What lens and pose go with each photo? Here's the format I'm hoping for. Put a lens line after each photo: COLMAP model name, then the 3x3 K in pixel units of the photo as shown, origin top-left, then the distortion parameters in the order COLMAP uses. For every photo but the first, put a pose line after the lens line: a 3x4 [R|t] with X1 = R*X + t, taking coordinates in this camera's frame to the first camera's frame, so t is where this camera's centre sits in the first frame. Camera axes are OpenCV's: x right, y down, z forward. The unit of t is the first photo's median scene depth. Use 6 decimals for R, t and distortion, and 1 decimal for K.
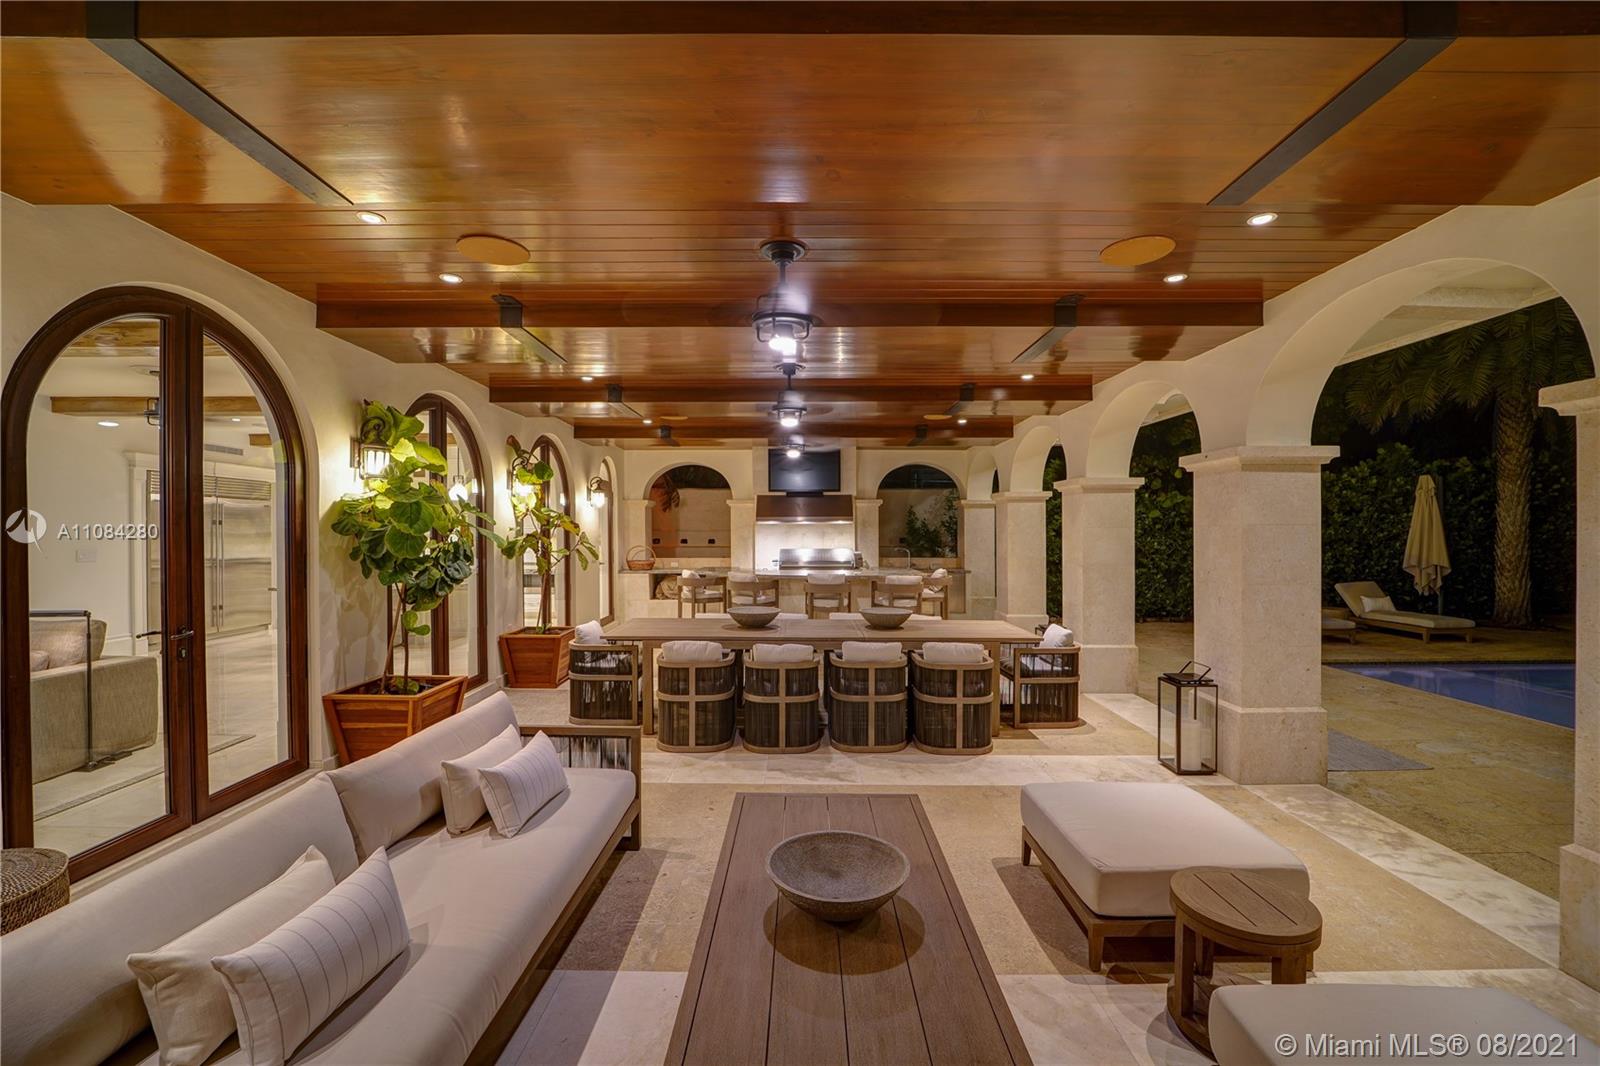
lens RADIAL K [[666.2, 0, 800.1], [0, 666.2, 538.9], [0, 0, 1]] dist [-0.008346, -0.001180]
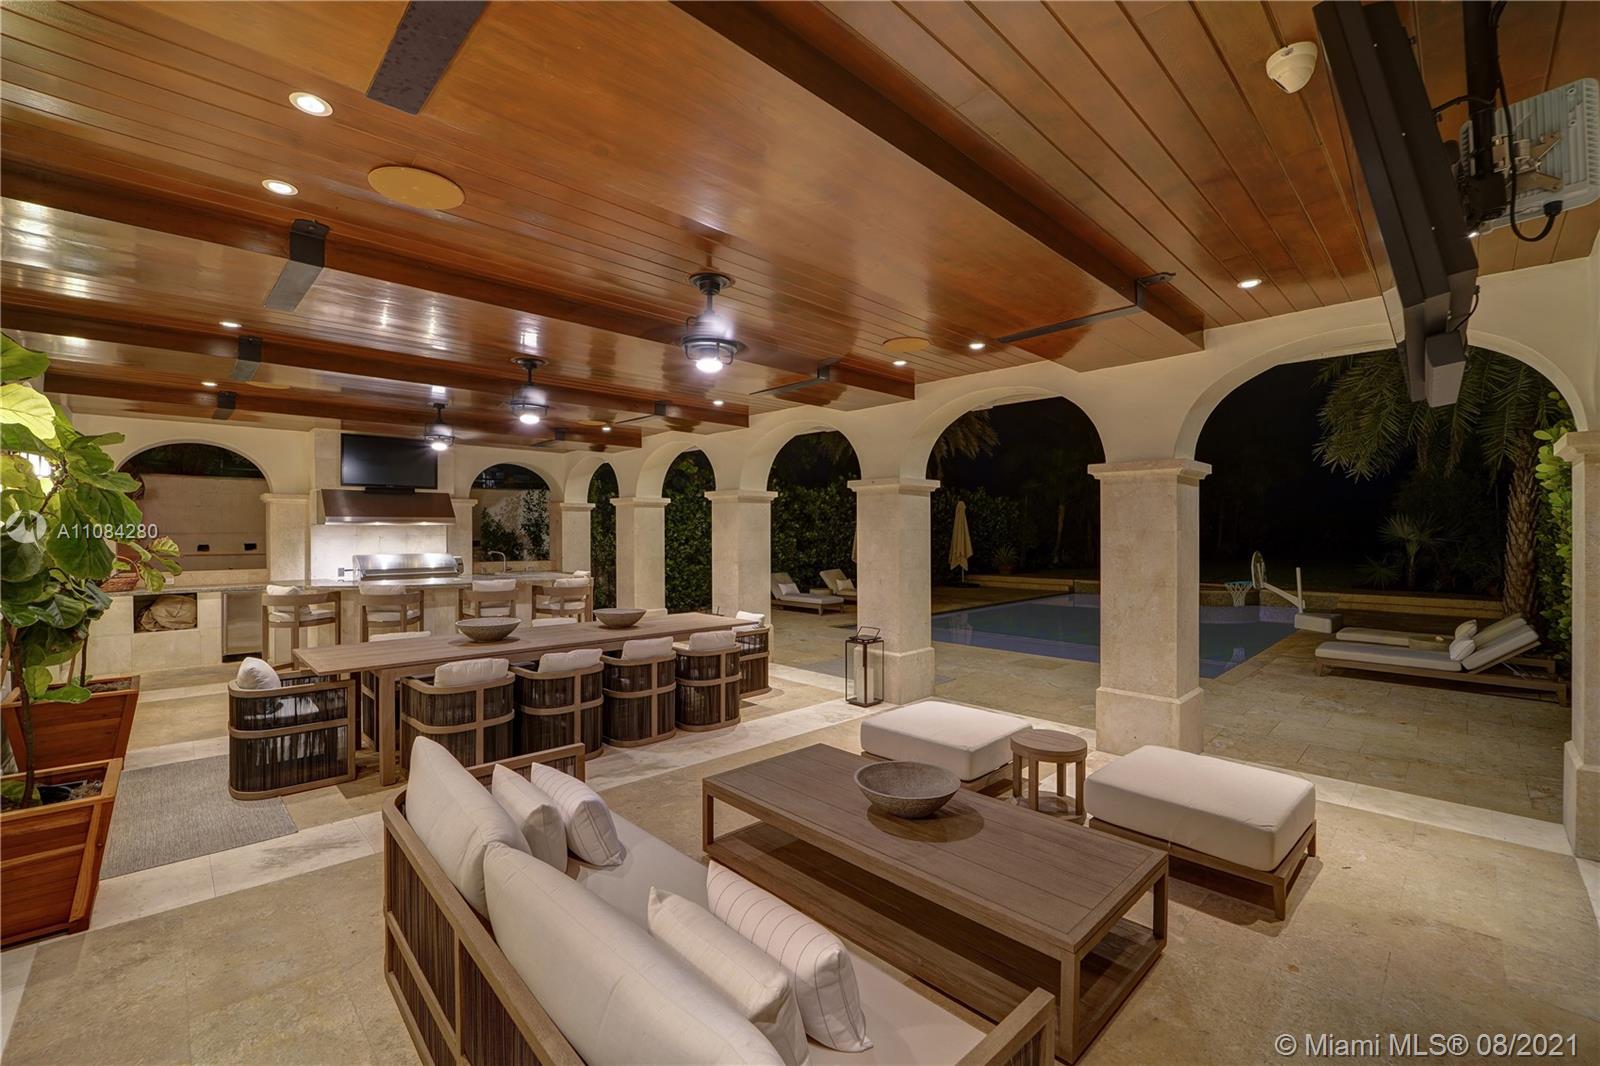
lens RADIAL K [[666.2, 0, 795.7], [0, 666.2, 533.0], [0, 0, 1]] dist [-0.008346, -0.001180]
pose [[0.721803, 0.001079, 0.692097, -0.404931], [0.007603, 0.999926, -0.009488, -0.001680], [-0.692056, 0.012111, 0.721742, 0.063553]]
